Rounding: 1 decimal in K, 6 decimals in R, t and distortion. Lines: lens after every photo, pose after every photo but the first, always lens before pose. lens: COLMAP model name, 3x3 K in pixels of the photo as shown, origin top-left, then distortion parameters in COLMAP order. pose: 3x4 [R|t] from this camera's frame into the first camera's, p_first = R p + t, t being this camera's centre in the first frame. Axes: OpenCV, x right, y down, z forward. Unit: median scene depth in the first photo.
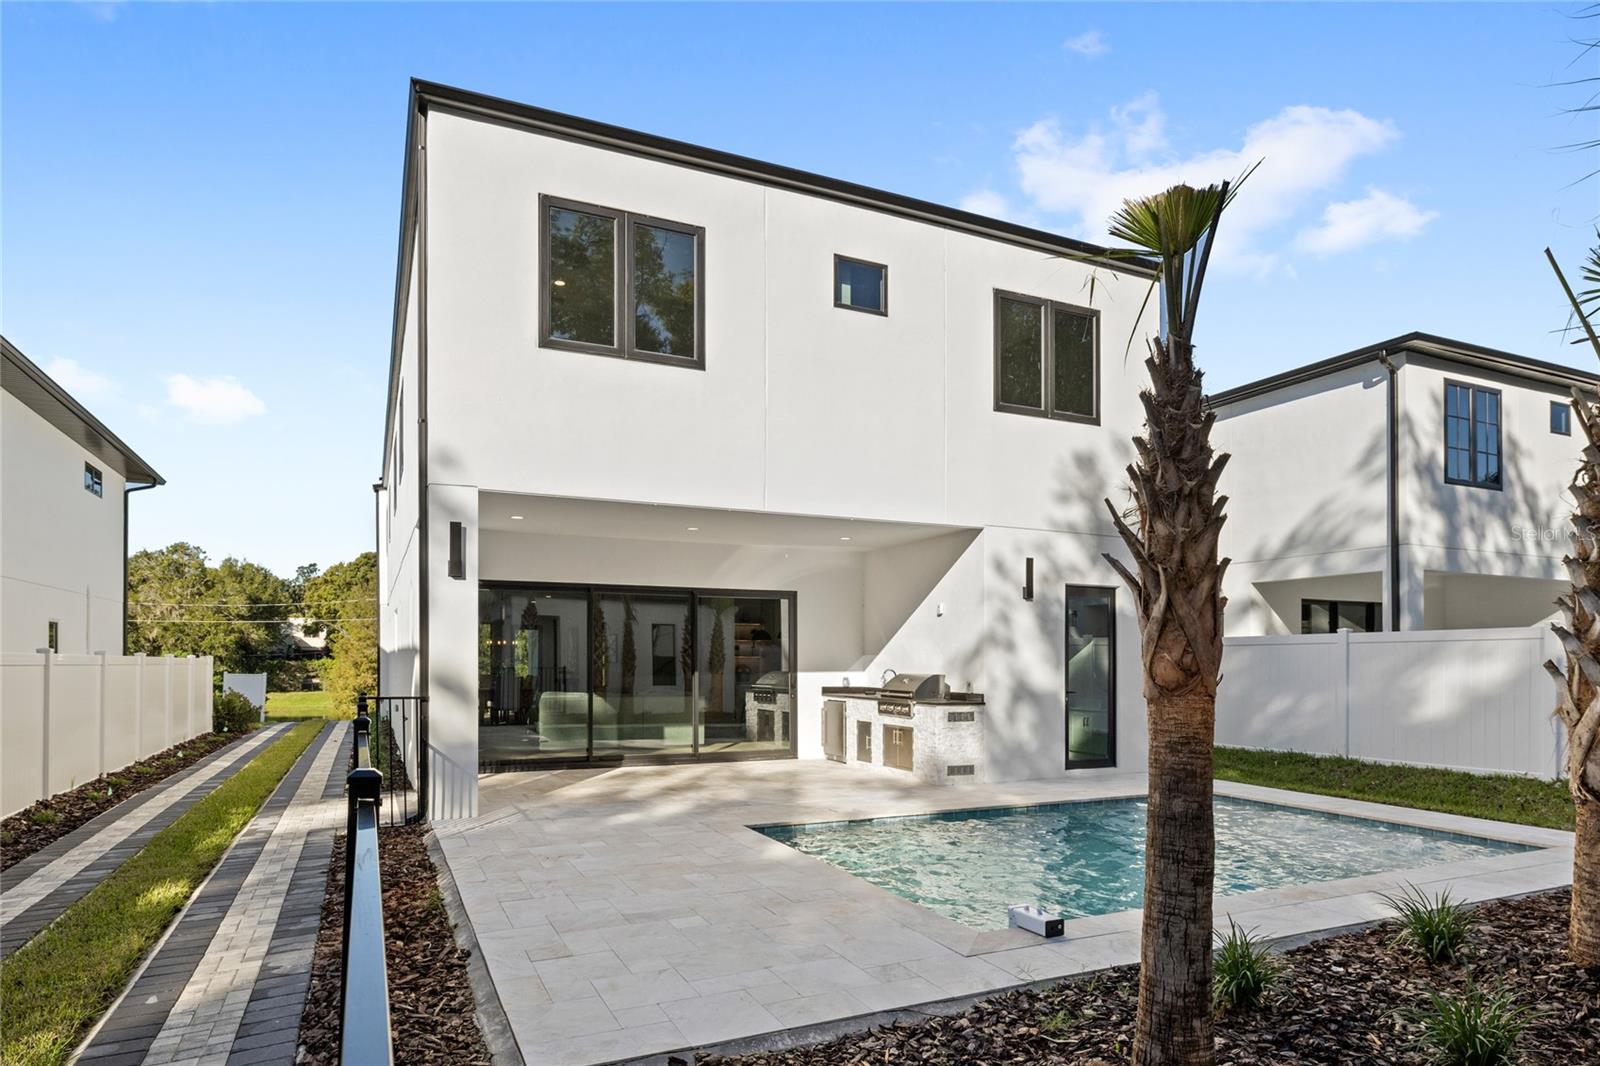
lens RADIAL K [[934.3, 0, 798.7], [0, 934.3, 660.3], [0, 0, 1]] dist [-0.003074, -0.000624]
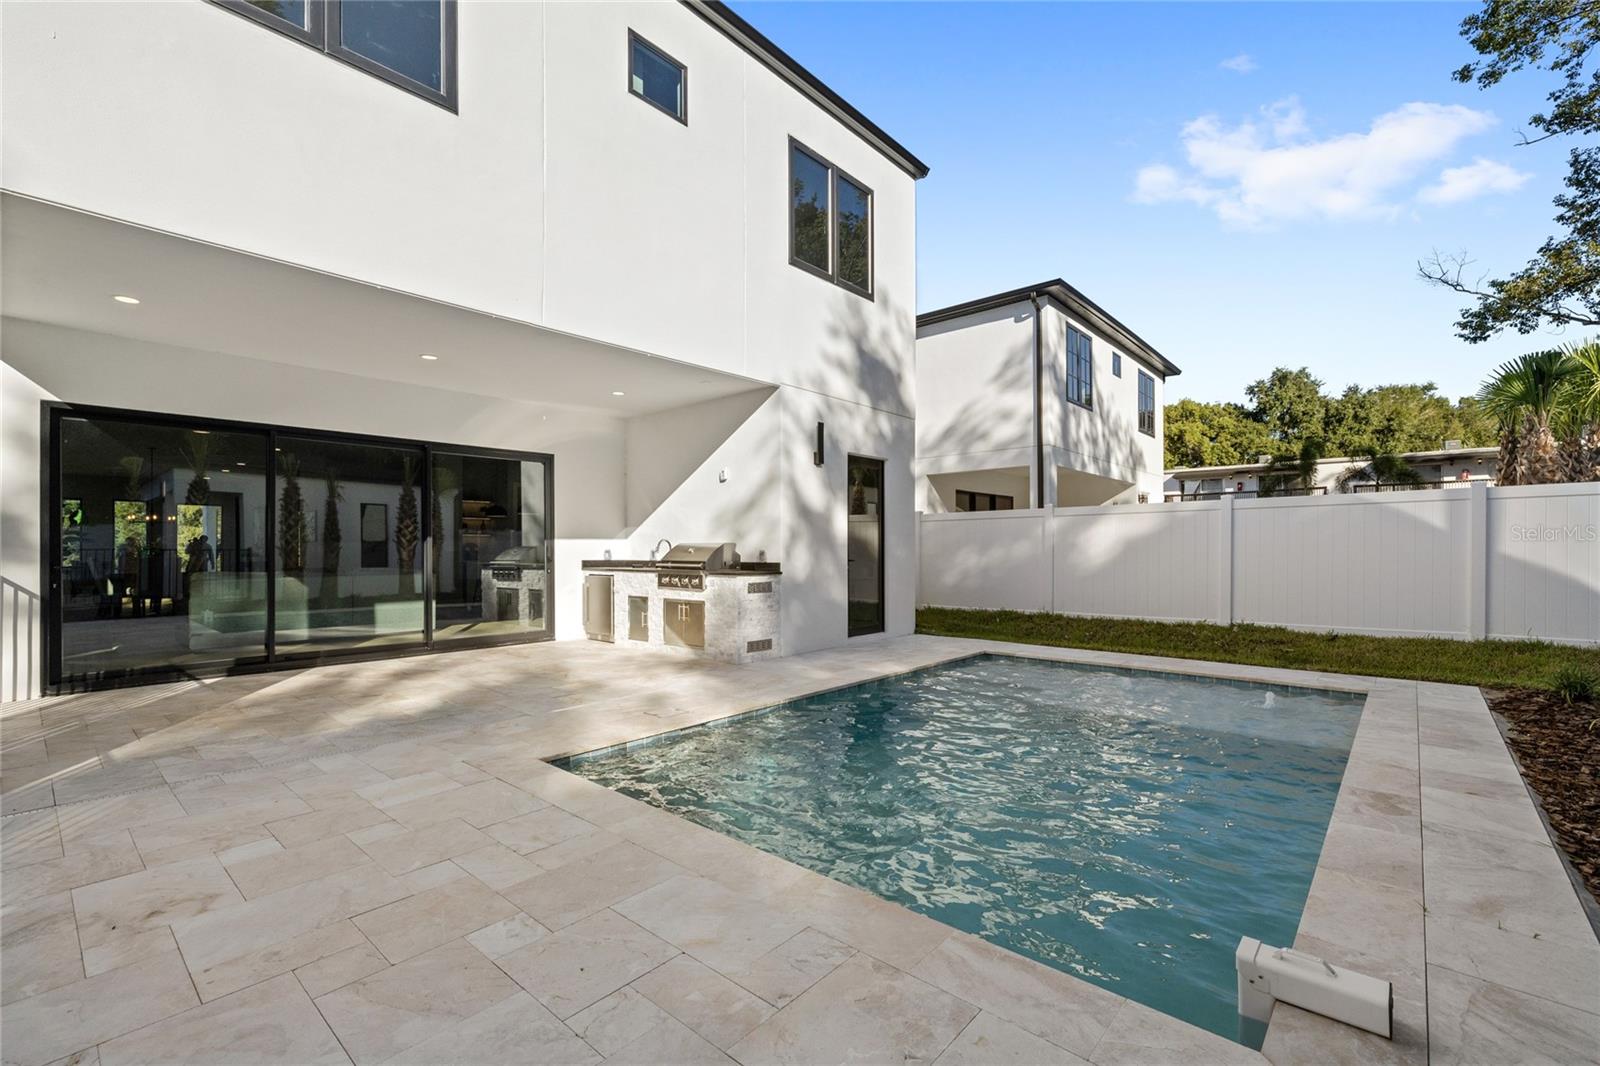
lens RADIAL K [[697.6, 0, 802.8], [0, 697.6, 542.7], [0, 0, 1]] dist [0.001204, -0.000339]
pose [[0.915697, -0.003031, 0.401858, -0.056642], [0.006346, 0.999956, -0.006918, 0.018667], [-0.401819, 0.008885, 0.915676, 0.310941]]
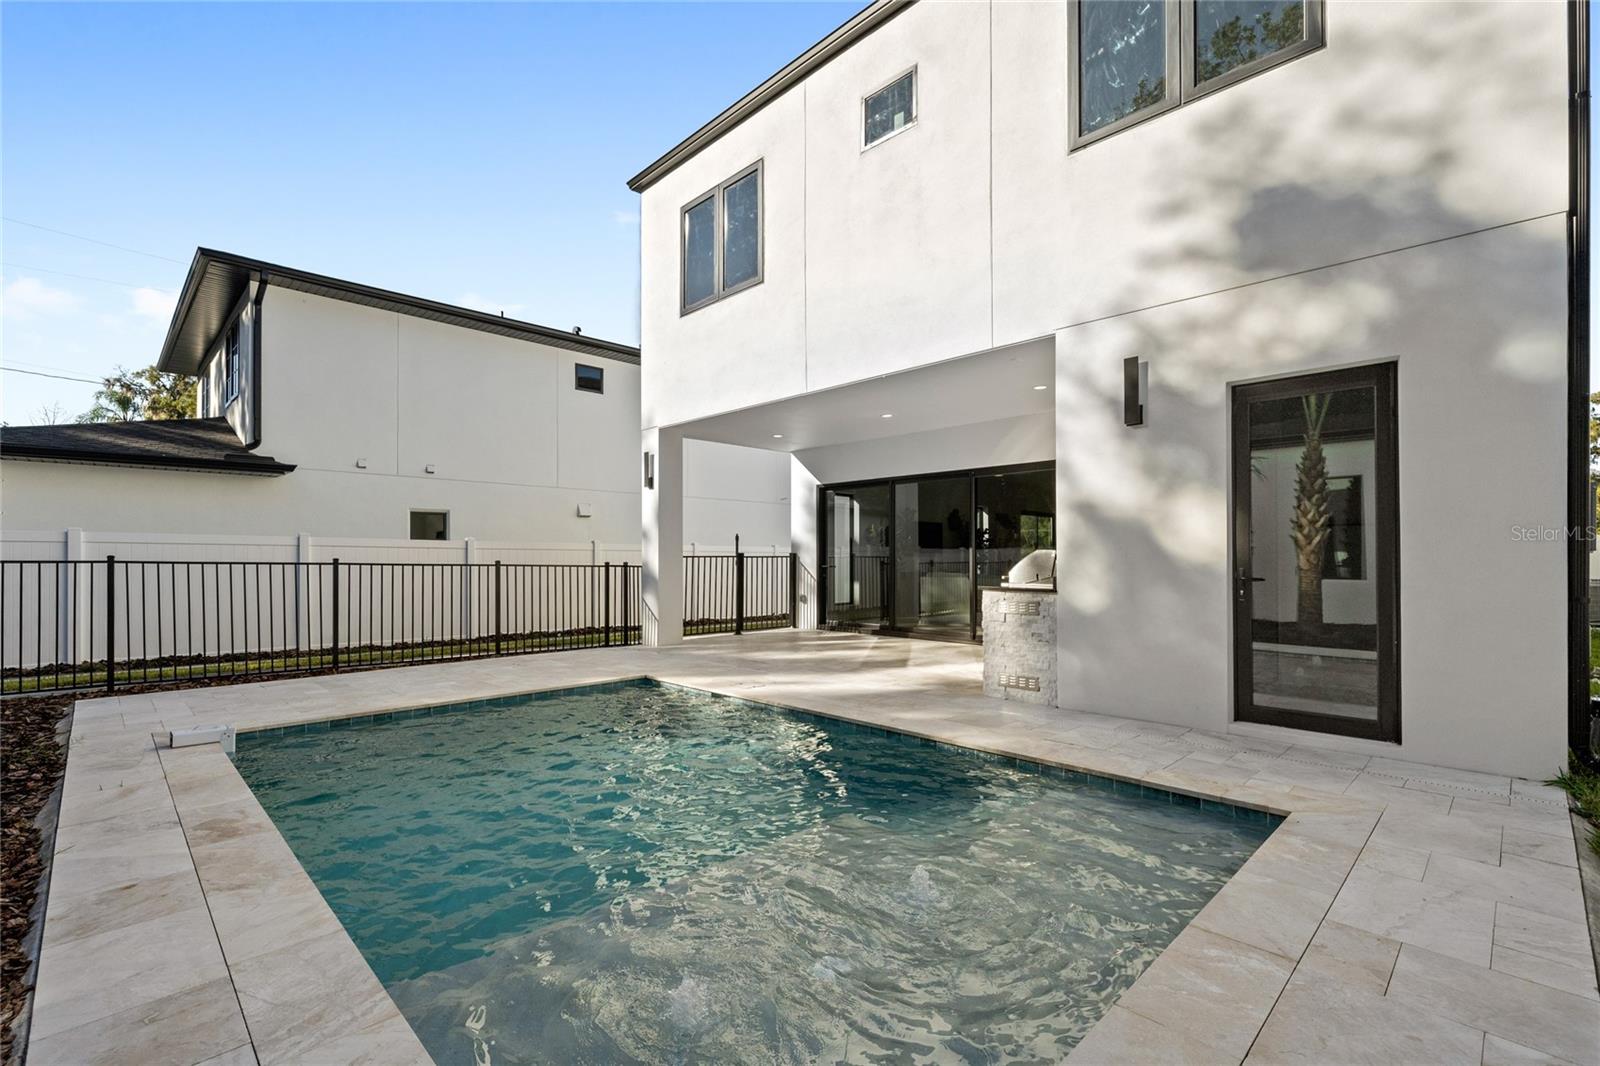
lens RADIAL K [[716.7, 0, 807.0], [0, 716.7, 545.5], [0, 0, 1]] dist [0.002550, 0.000351]
pose [[0.345650, -0.004400, -0.938353, 0.566331], [0.000001, 0.999989, -0.004689, 0.010176], [0.938364, 0.001619, 0.345646, 0.571584]]
